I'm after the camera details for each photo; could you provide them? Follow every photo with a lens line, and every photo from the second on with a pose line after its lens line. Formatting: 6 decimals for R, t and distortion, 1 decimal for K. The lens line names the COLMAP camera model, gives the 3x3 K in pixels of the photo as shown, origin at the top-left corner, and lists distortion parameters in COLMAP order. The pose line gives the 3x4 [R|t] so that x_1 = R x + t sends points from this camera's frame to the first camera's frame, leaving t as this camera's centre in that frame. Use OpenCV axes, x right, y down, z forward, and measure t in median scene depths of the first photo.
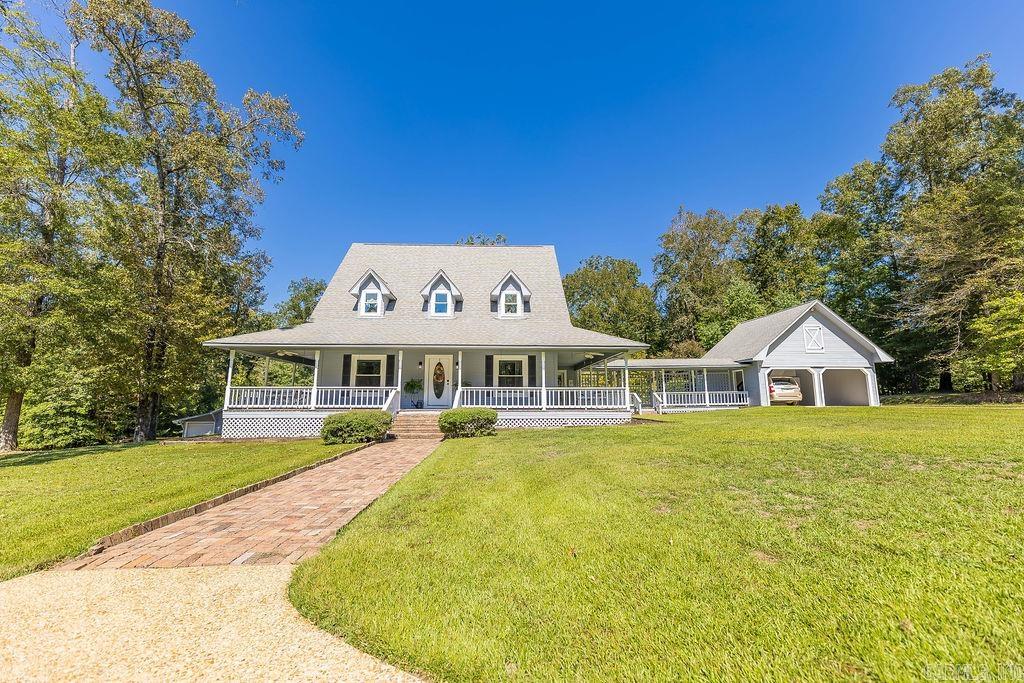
lens RADIAL K [[412.5, 0, 505.7], [0, 412.5, 339.3], [0, 0, 1]] dist [-0.002041, -0.000570]
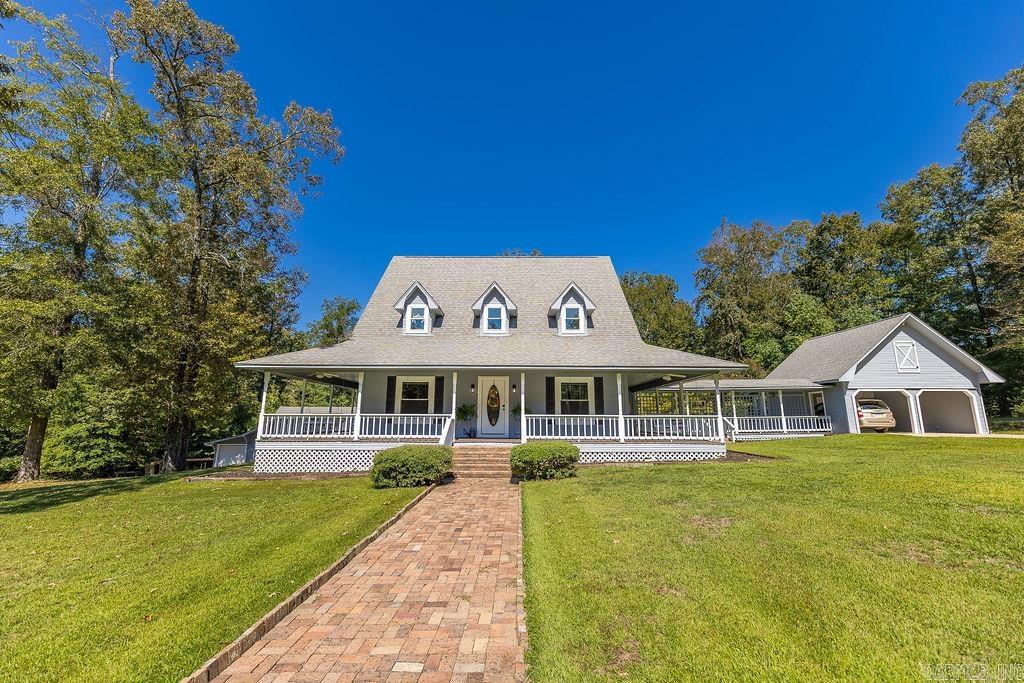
lens RADIAL K [[412.5, 0, 515.7], [0, 412.5, 340.6], [0, 0, 1]] dist [-0.002041, -0.000570]
pose [[0.999193, -0.004777, -0.039871, -0.058648], [0.003150, 0.999164, -0.040757, -0.002491], [0.040033, 0.040598, 0.998373, 0.083013]]
